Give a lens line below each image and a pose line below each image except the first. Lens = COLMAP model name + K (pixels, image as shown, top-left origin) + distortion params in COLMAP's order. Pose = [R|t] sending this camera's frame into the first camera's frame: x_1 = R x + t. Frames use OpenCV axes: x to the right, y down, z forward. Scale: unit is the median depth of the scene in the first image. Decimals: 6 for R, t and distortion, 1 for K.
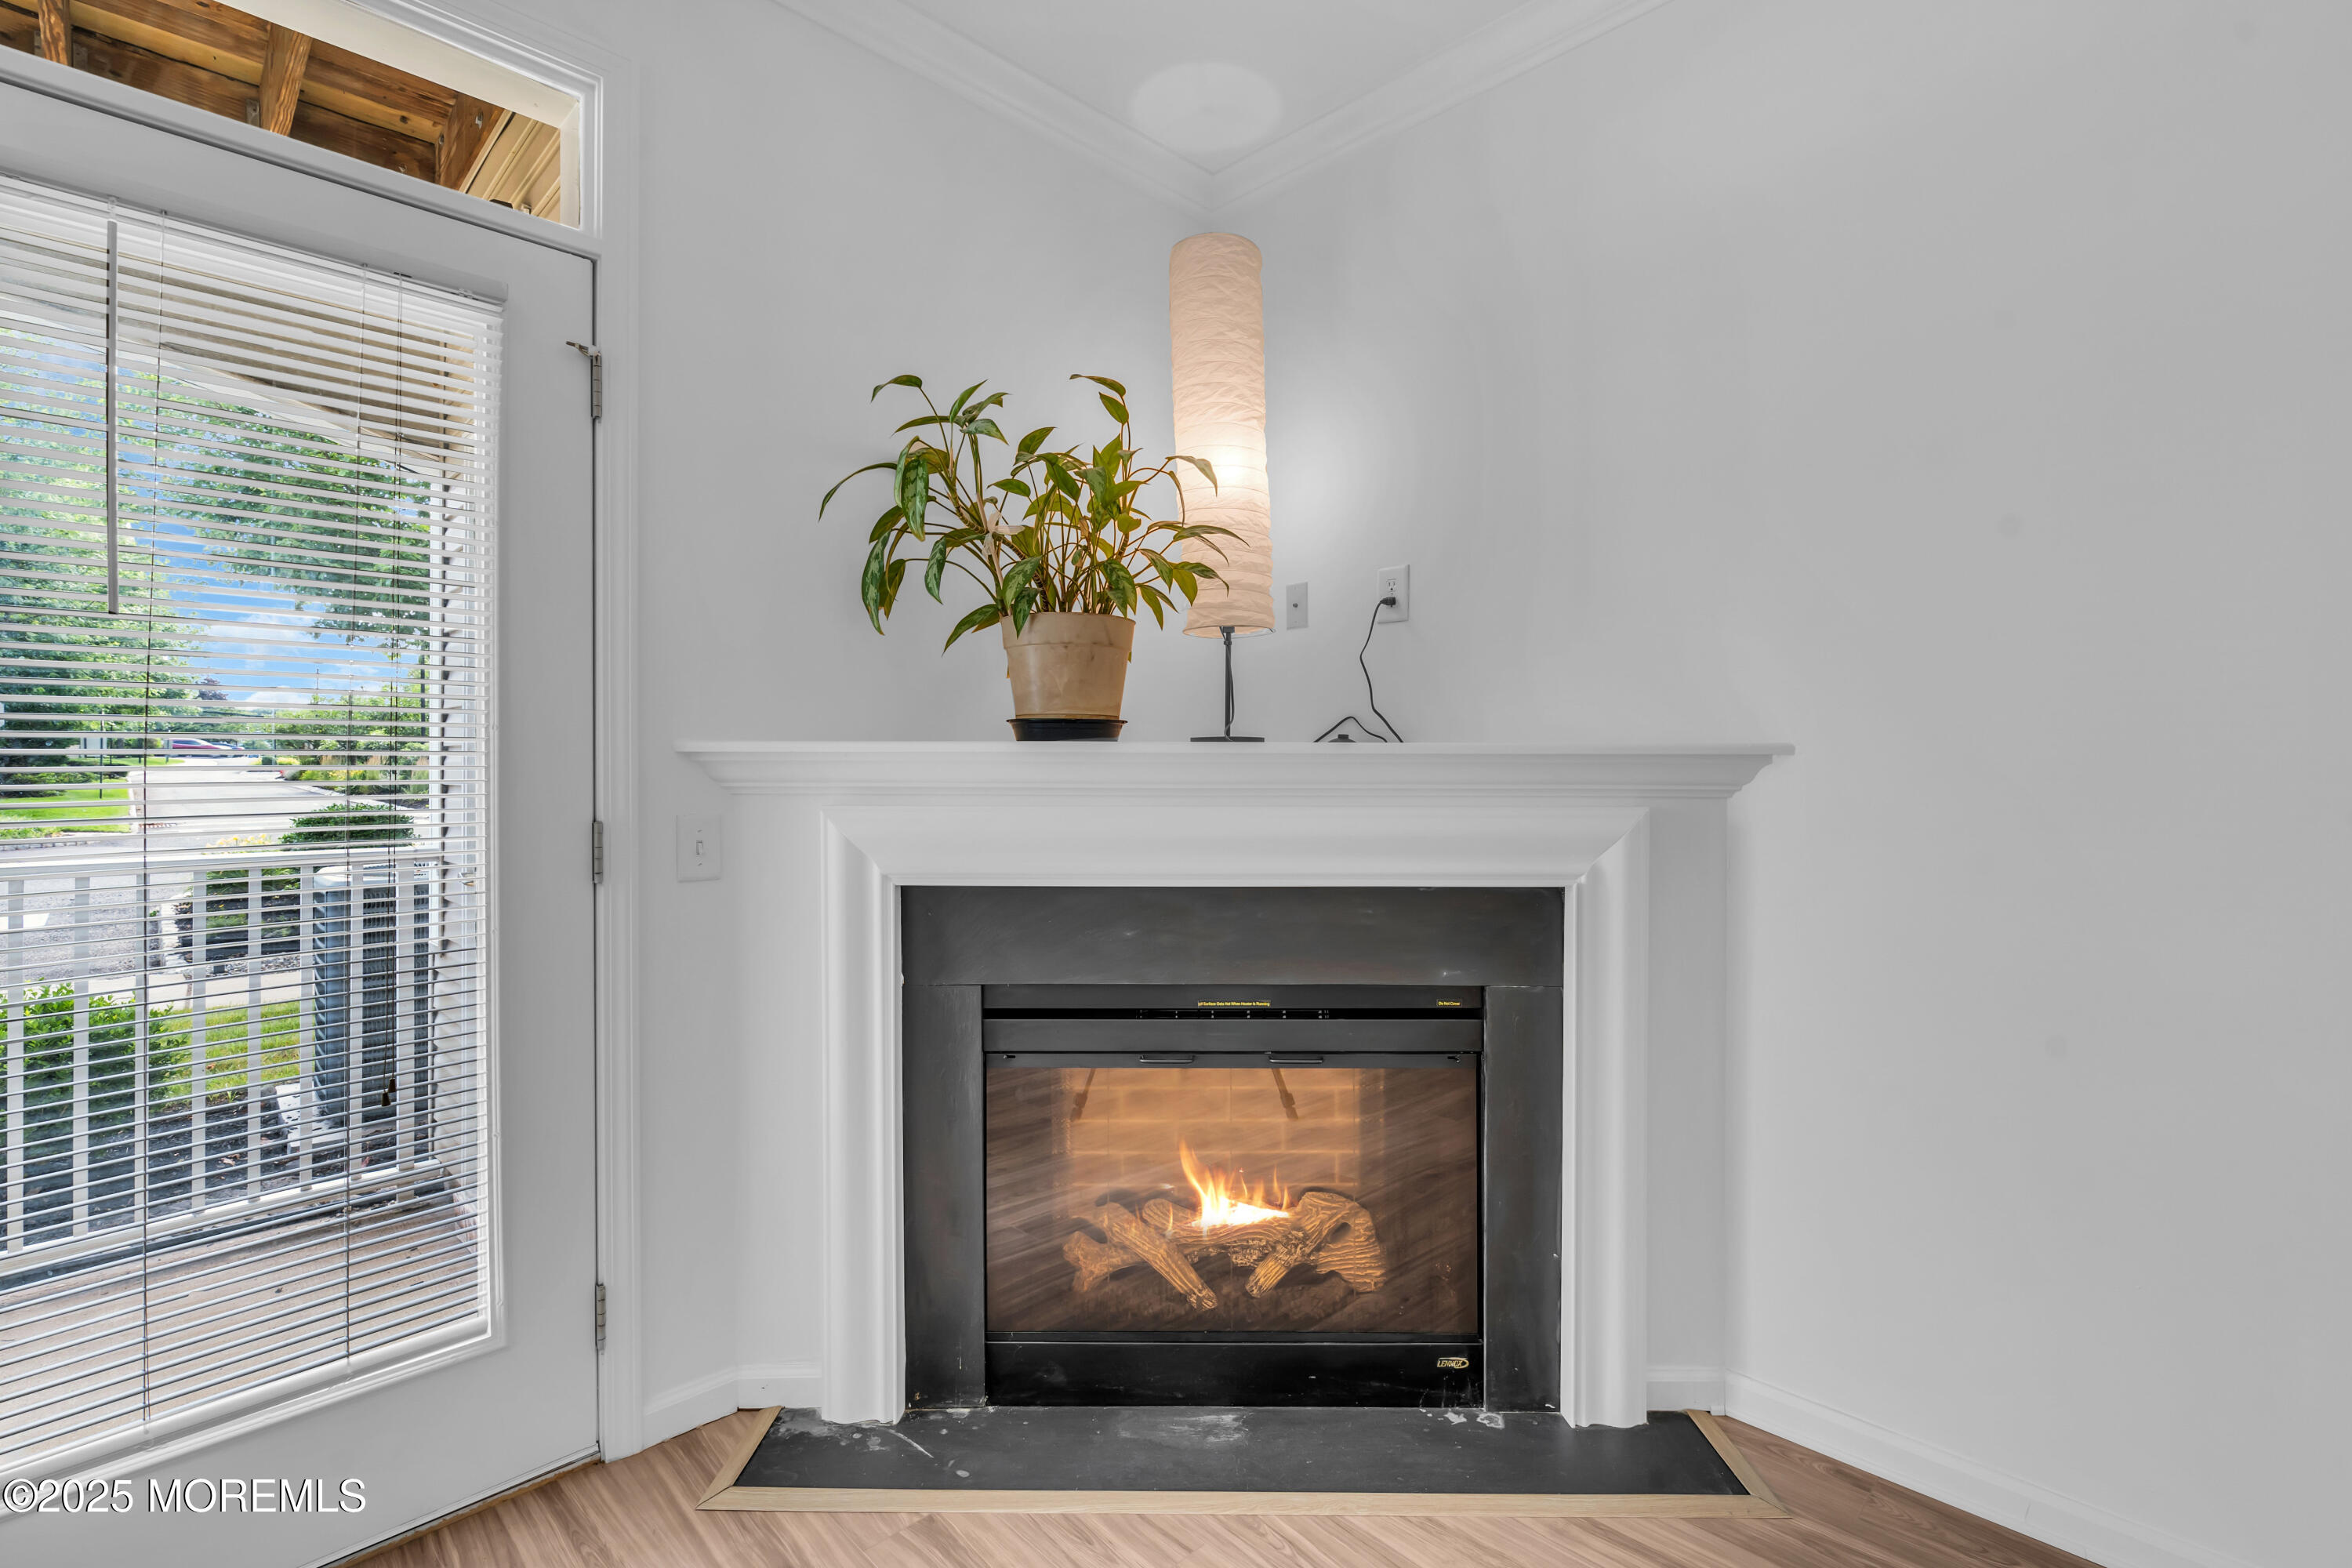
lens RADIAL K [[1073.2, 0, 1165.6], [0, 1073.2, 757.3], [0, 0, 1]] dist [-0.003761, 0.000285]
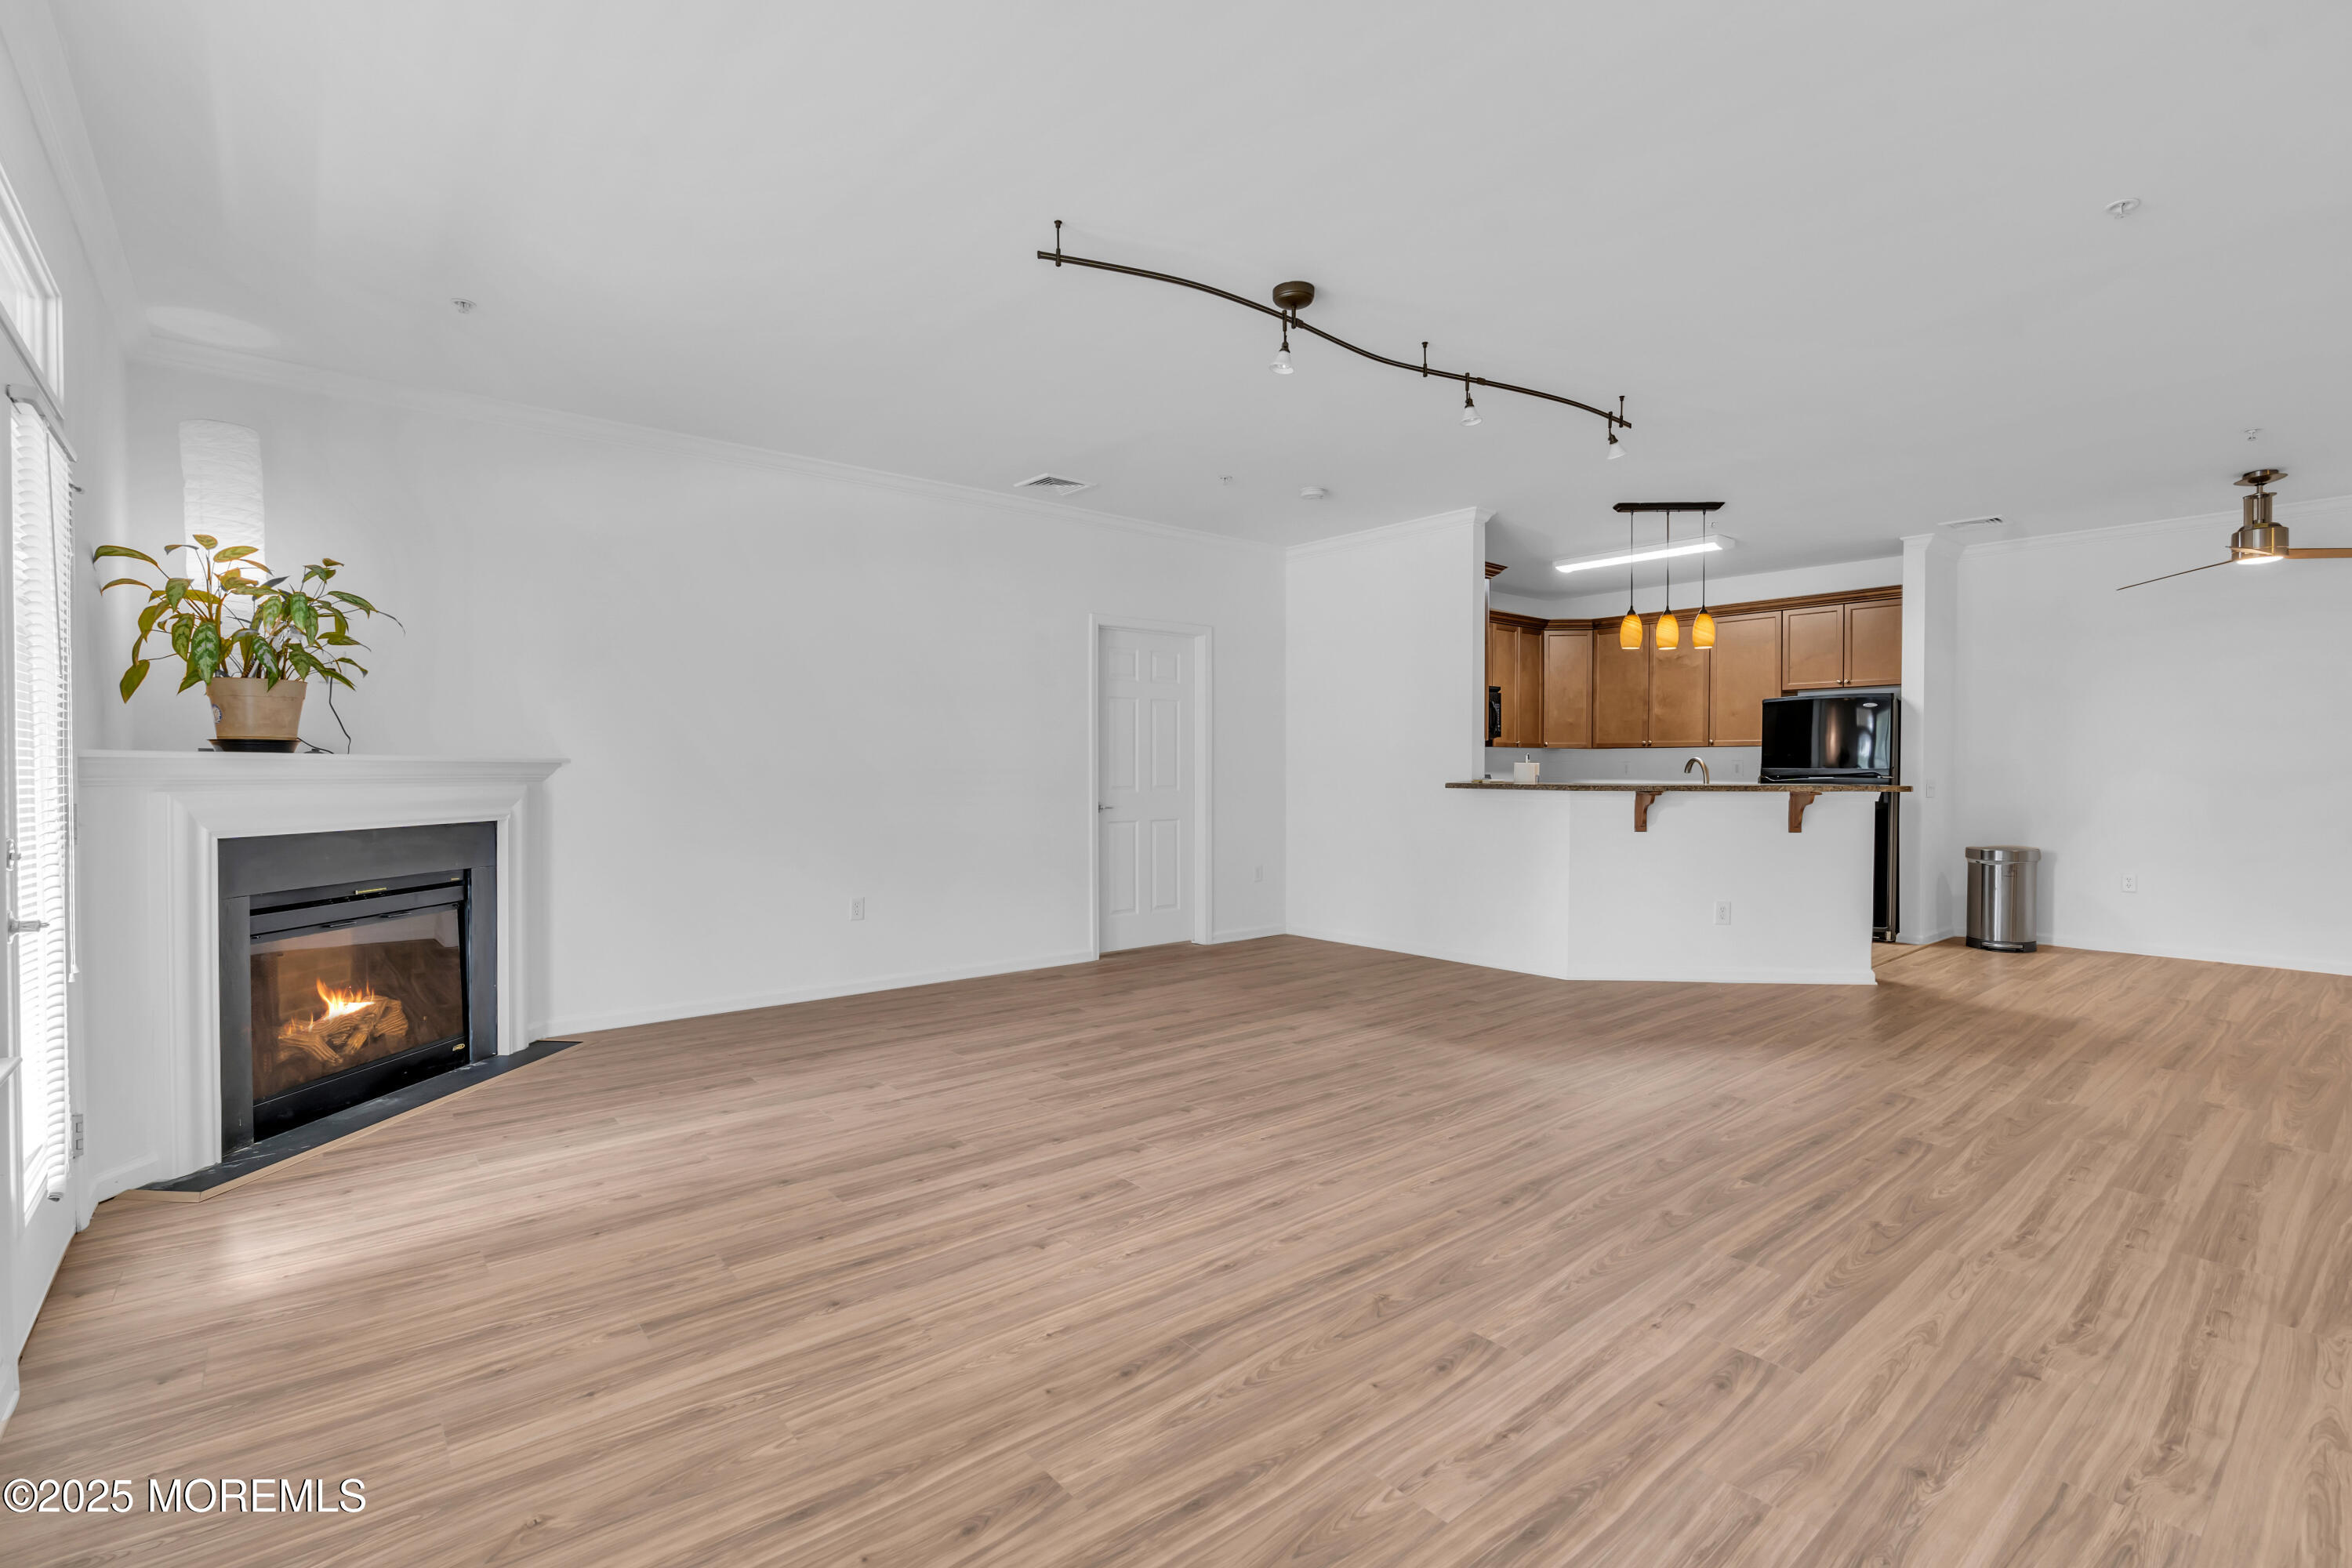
lens RADIAL K [[1062.9, 0, 1177.8], [0, 1062.9, 788.9], [0, 0, 1]] dist [-0.003260, 0.000075]
pose [[0.064861, -0.017515, 0.997741, -1.694095], [0.002038, 0.999846, 0.017420, 0.016460], [-0.997892, 0.000903, 0.064887, -0.555983]]
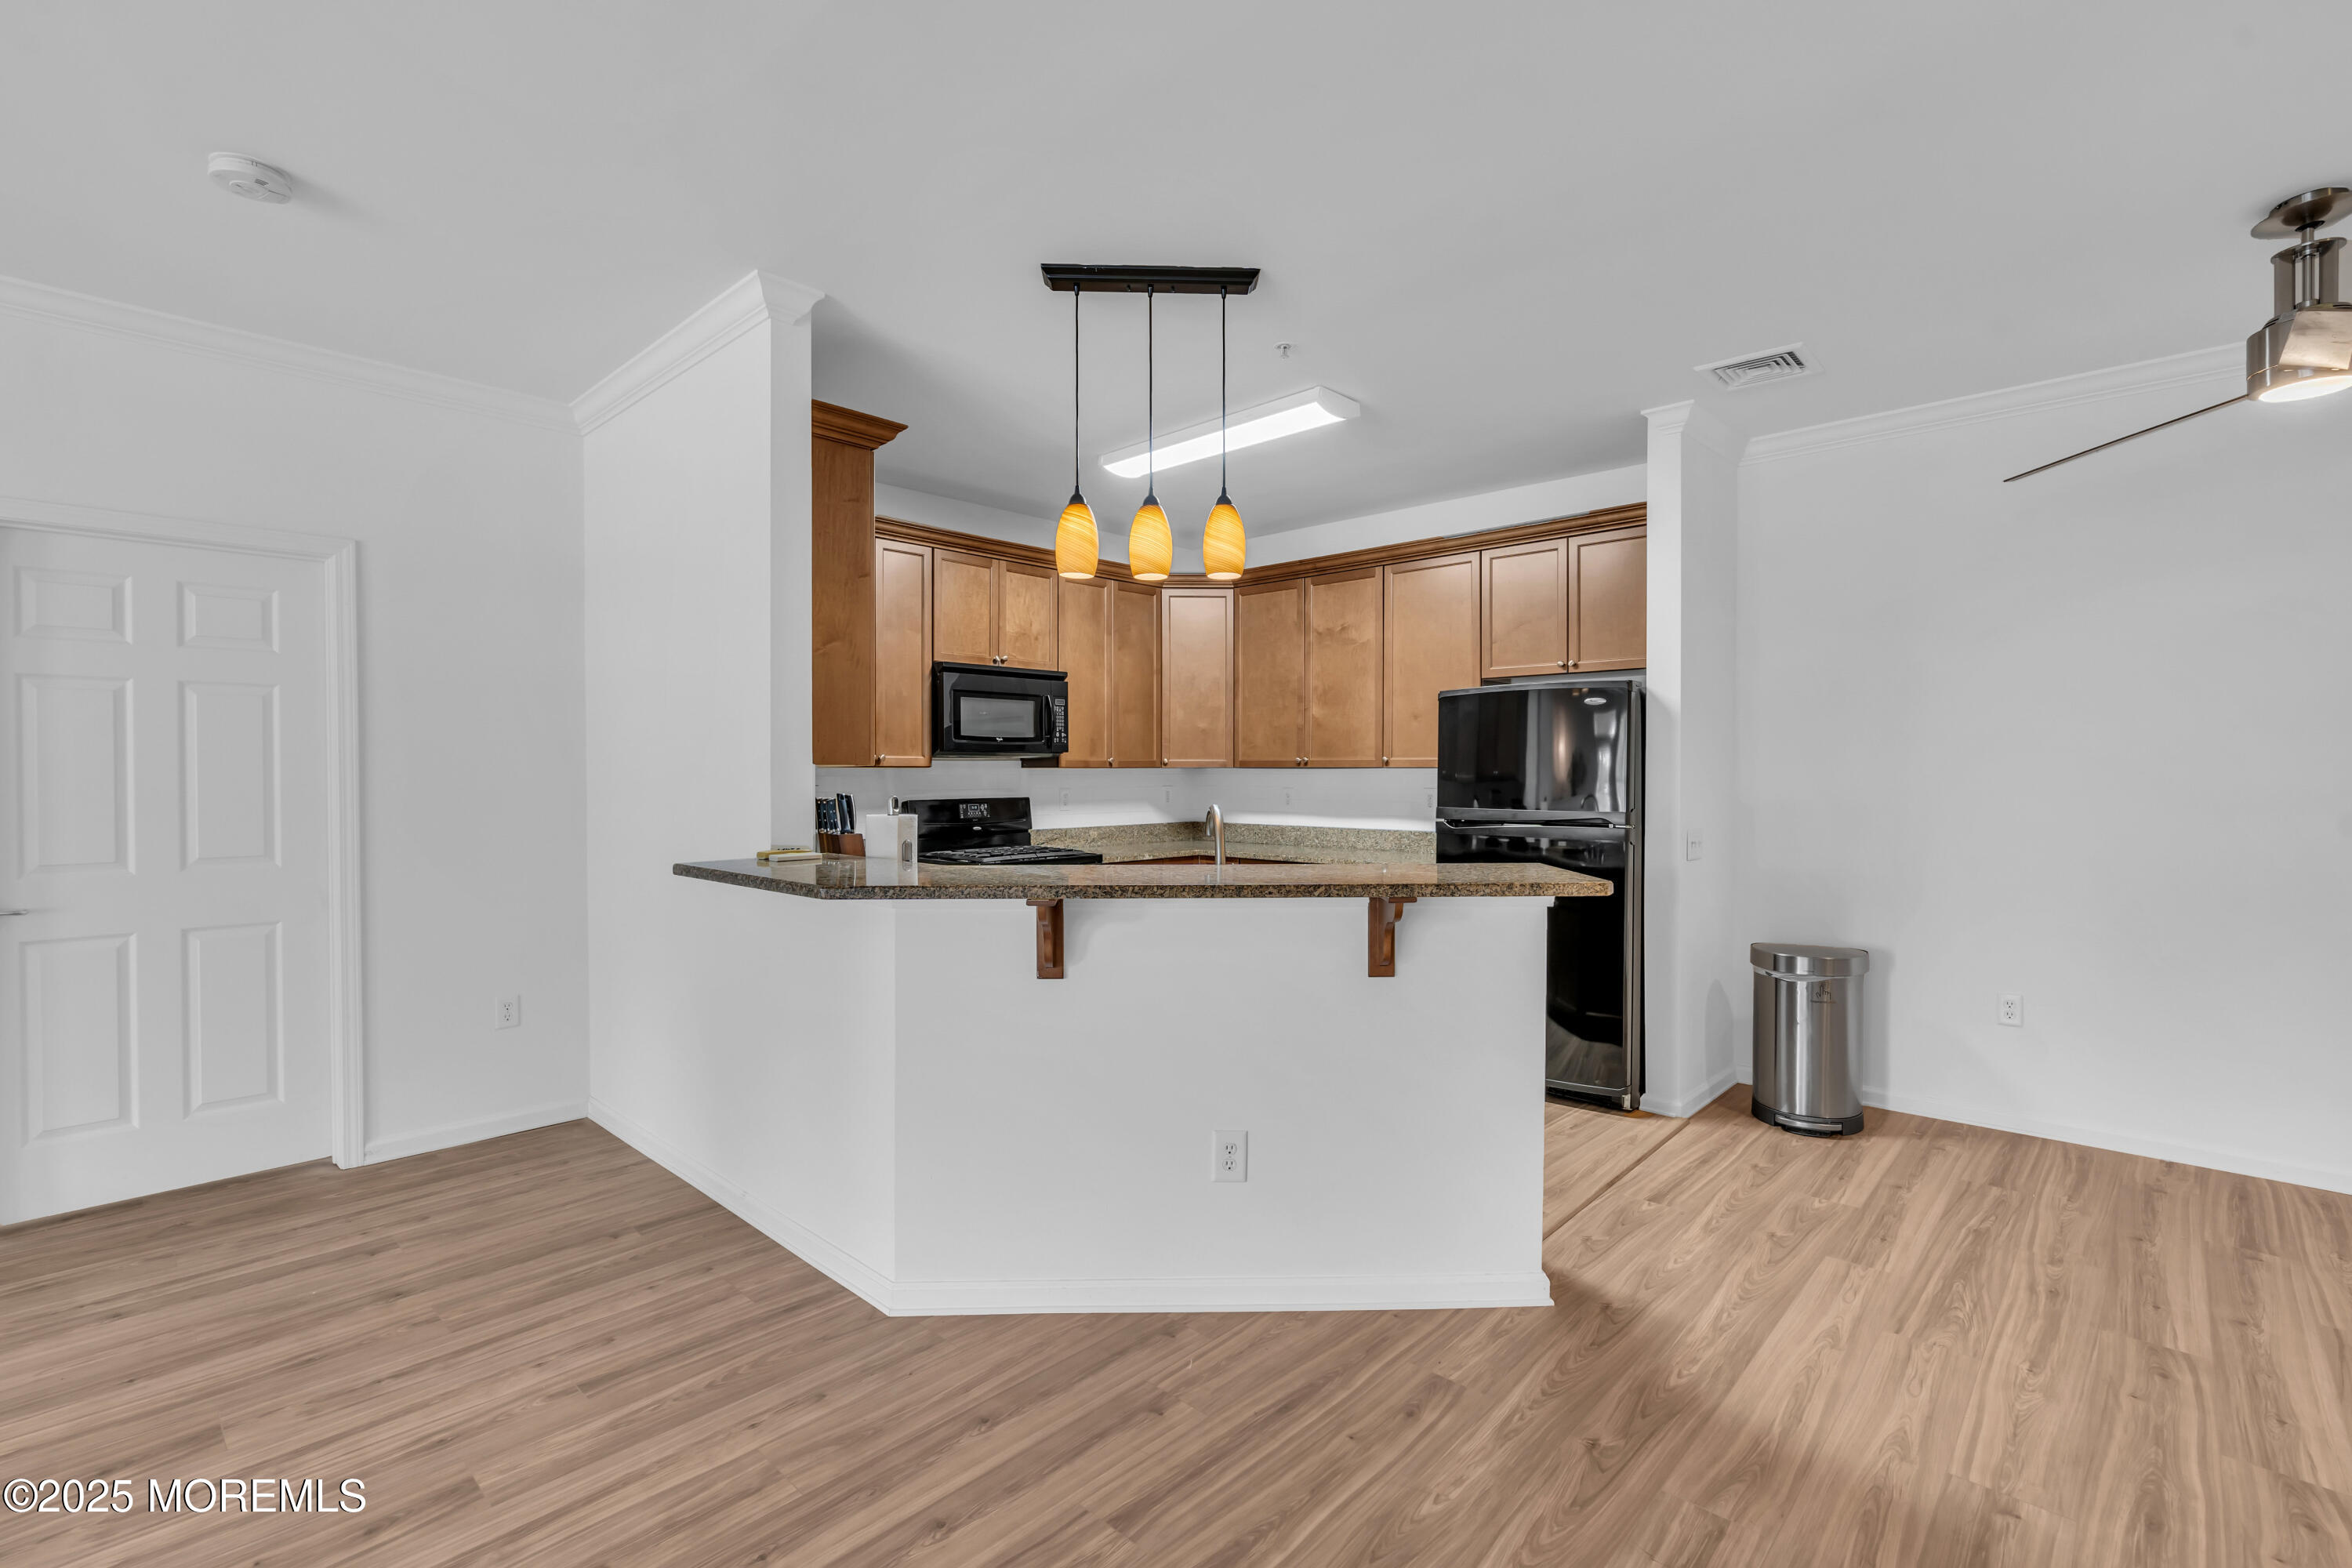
lens RADIAL K [[1058.0, 0, 1176.0], [0, 1058.0, 784.0], [0, 0, 1]] dist [-0.003180, -0.000004]
pose [[-0.054154, -0.010669, 0.998476, -0.007969], [0.004639, 0.999929, 0.010937, -0.062907], [-0.998522, 0.005224, -0.054101, -1.708512]]
